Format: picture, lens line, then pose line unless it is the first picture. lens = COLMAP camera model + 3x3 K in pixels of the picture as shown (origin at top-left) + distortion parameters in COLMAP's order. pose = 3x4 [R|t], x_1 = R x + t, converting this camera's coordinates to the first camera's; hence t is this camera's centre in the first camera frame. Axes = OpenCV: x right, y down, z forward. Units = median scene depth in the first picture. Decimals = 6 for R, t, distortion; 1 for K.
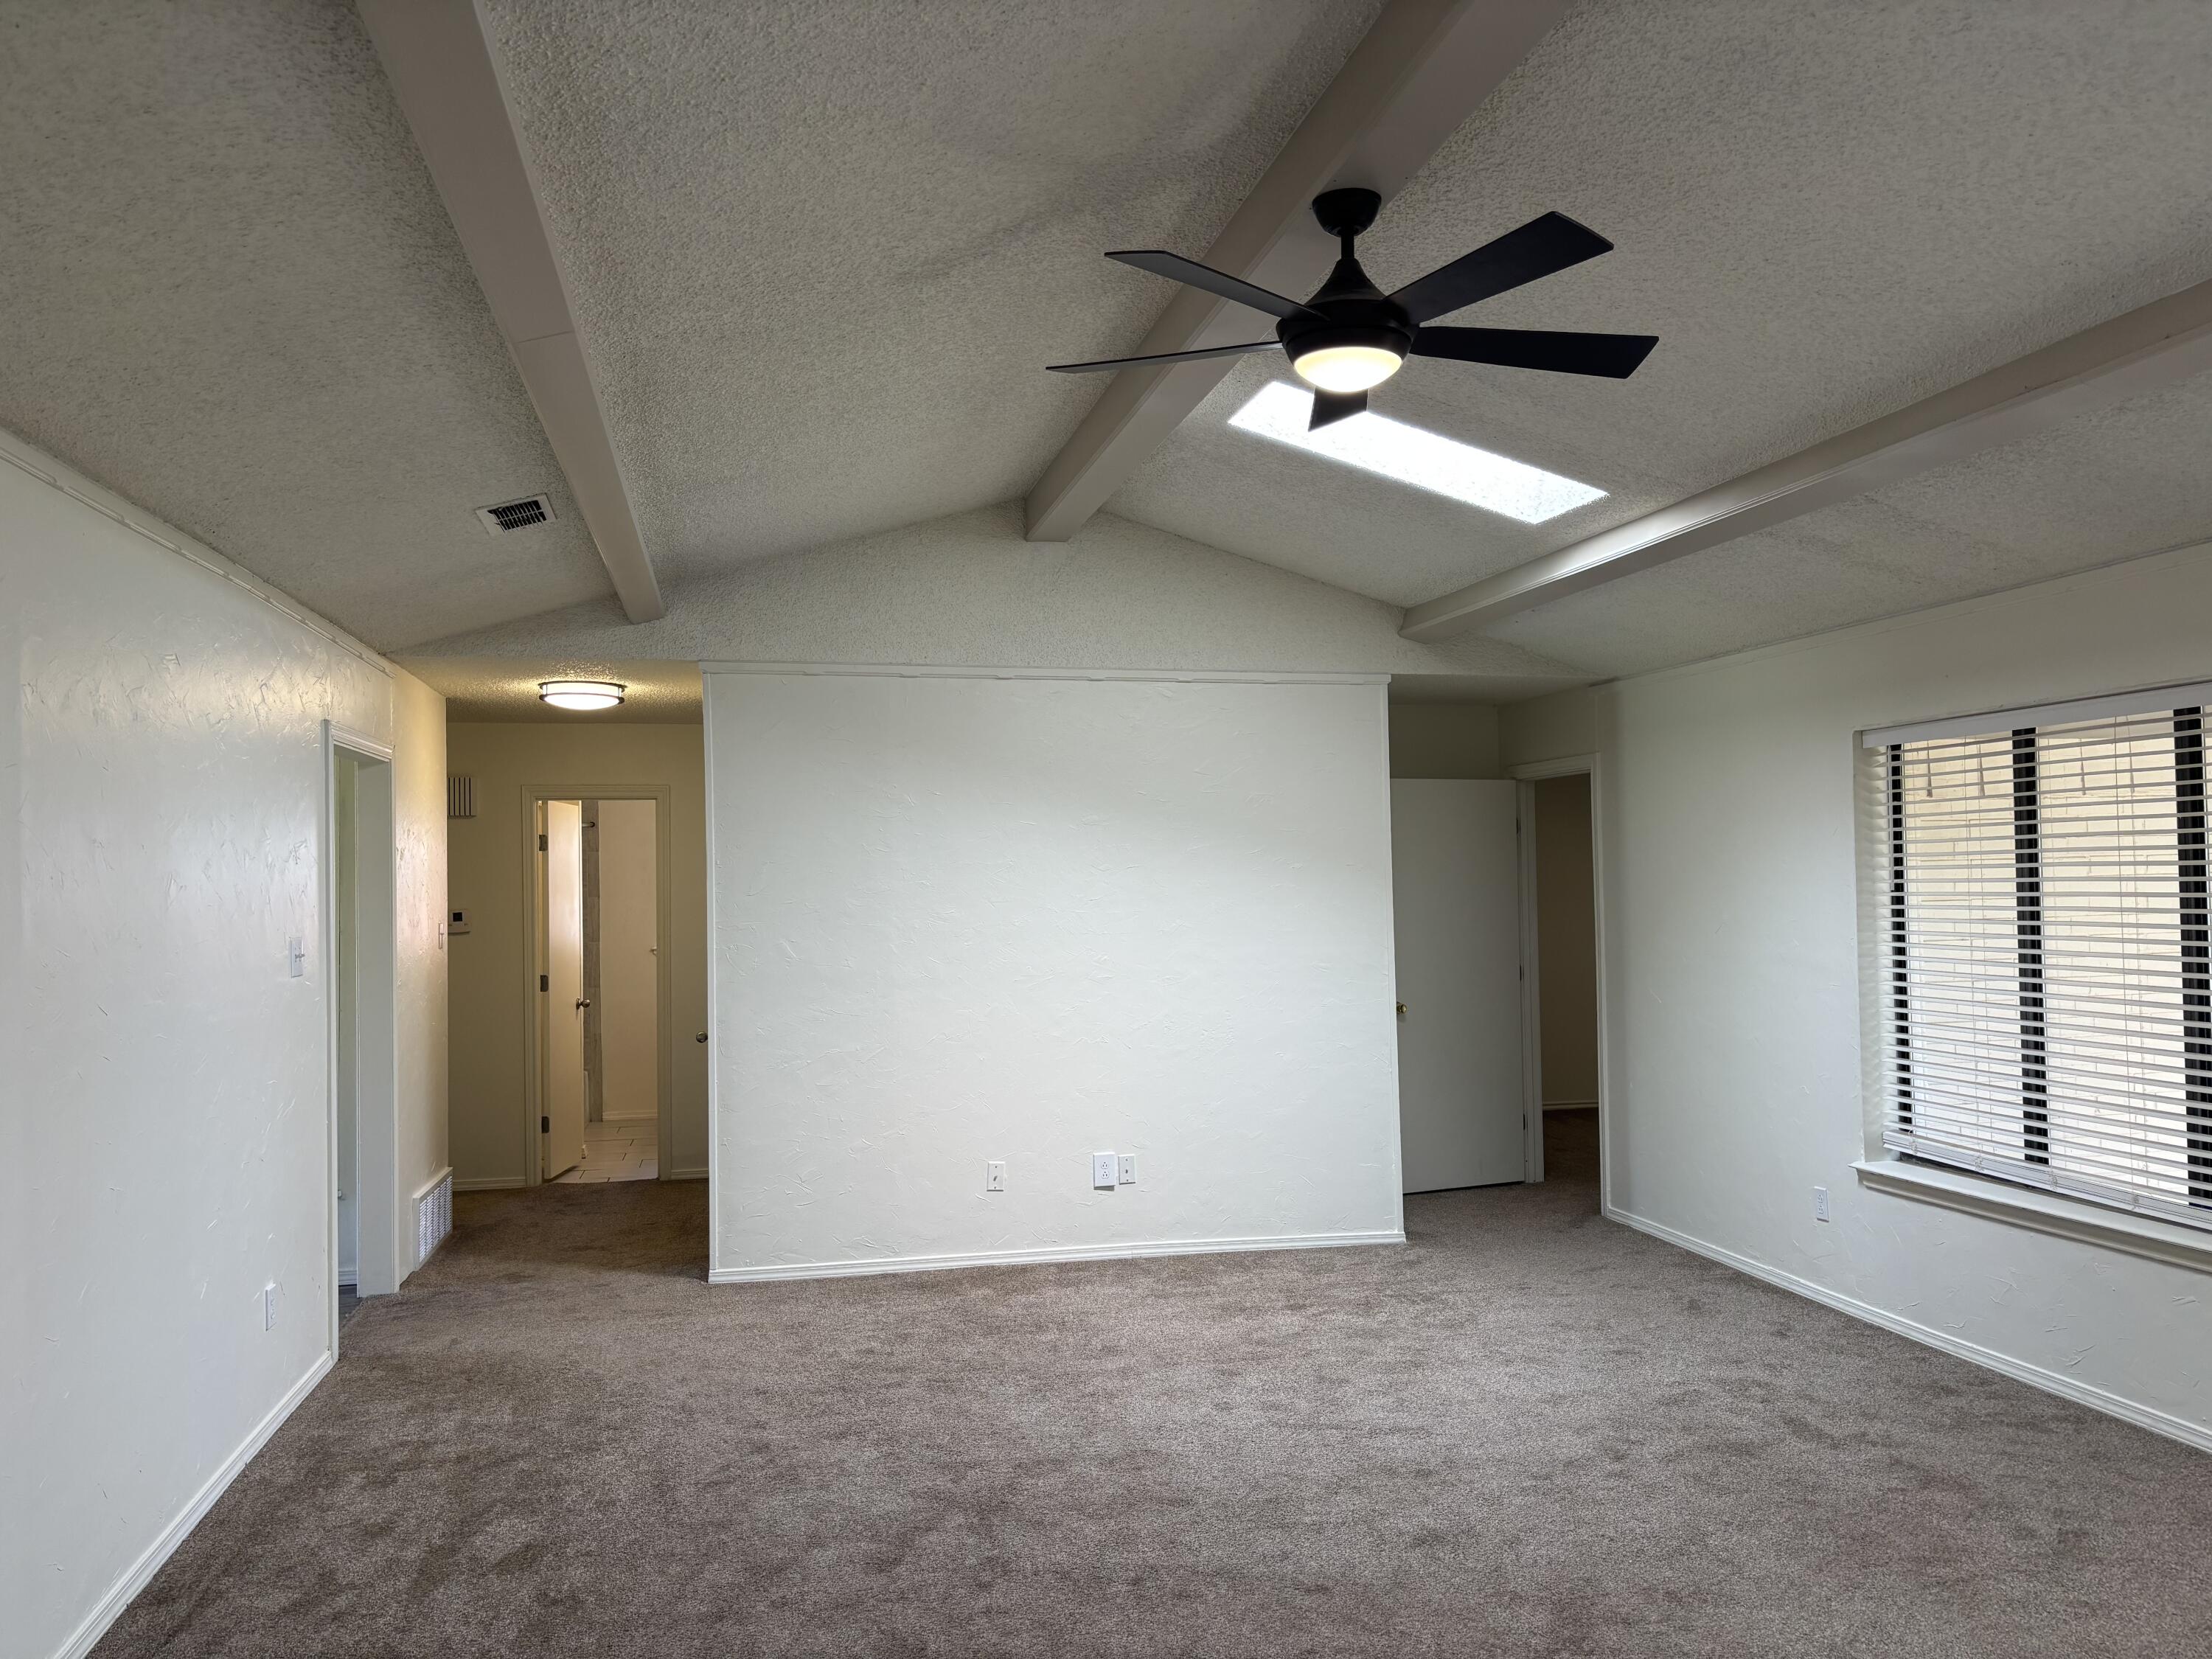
lens RADIAL K [[1658.6, 0, 1075.3], [0, 1658.6, 870.7], [0, 0, 1]] dist [0.052737, -0.055225]
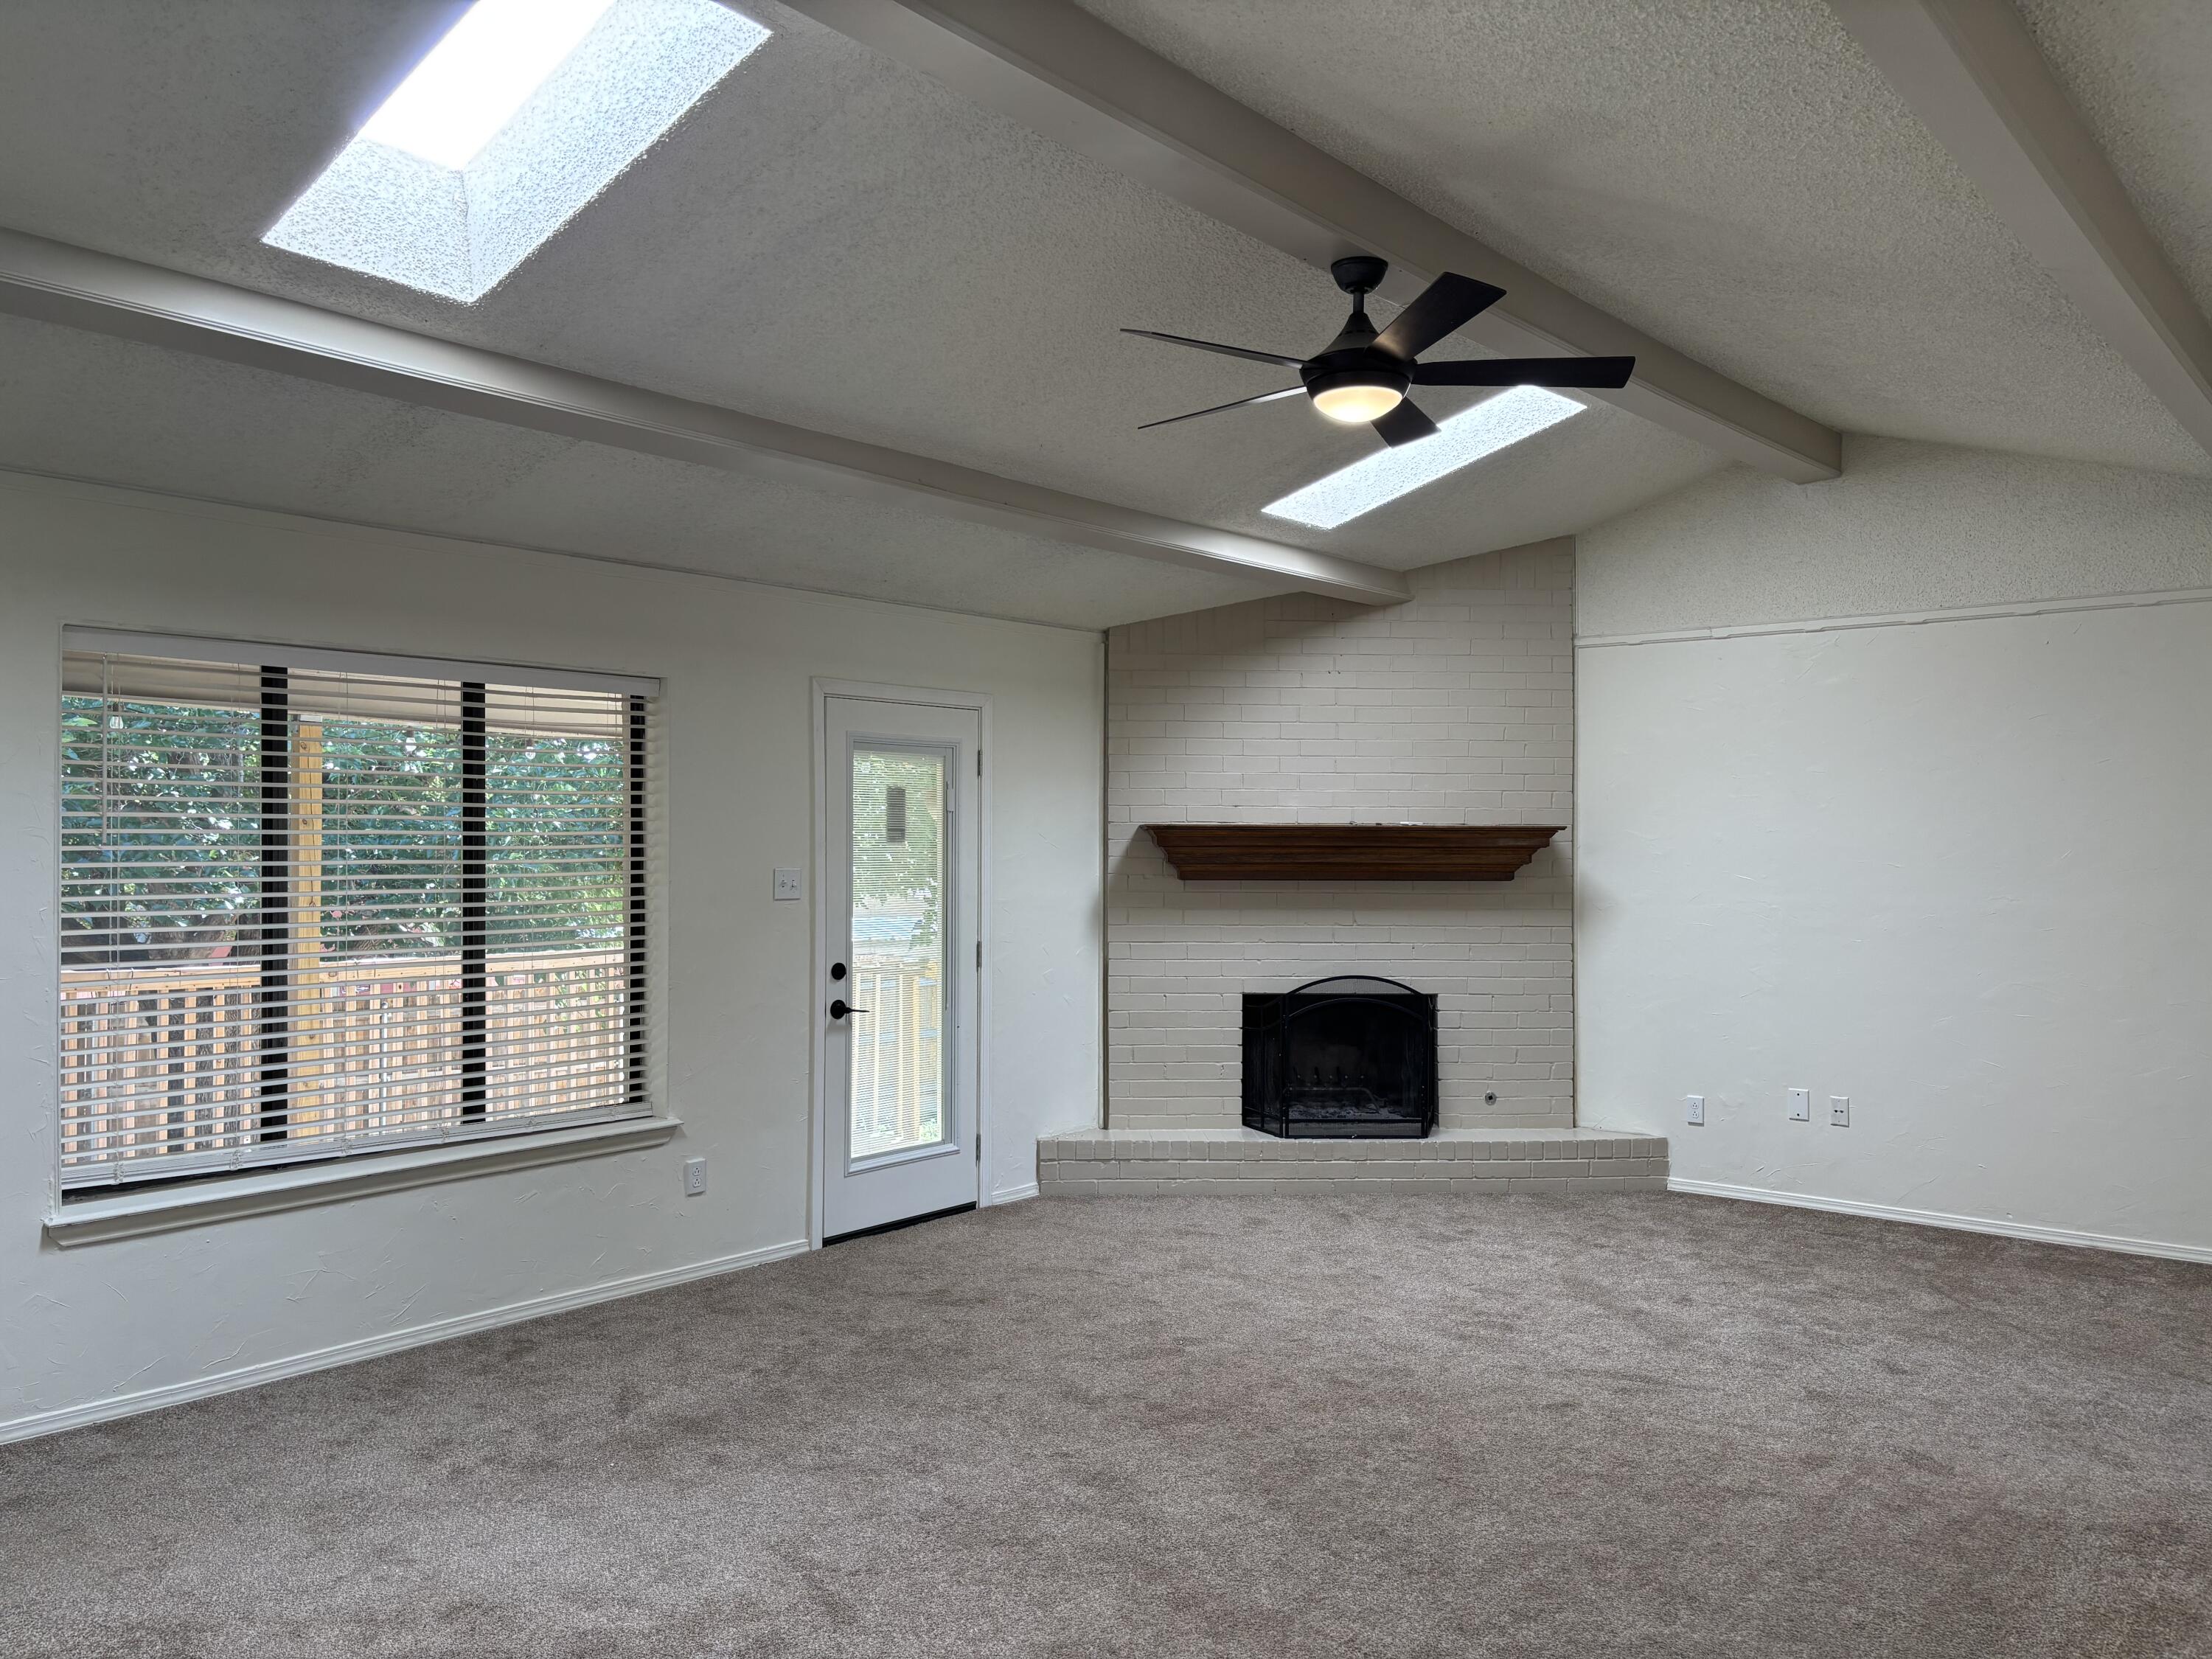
lens RADIAL K [[1658.6, 0, 1095.3], [0, 1658.6, 814.7], [0, 0, 1]] dist [0.052737, -0.055225]
pose [[-0.620207, 0.029388, 0.783887, -0.437294], [0.001315, 0.999336, -0.036425, 0.030738], [-0.784437, -0.021560, -0.619834, 1.242659]]
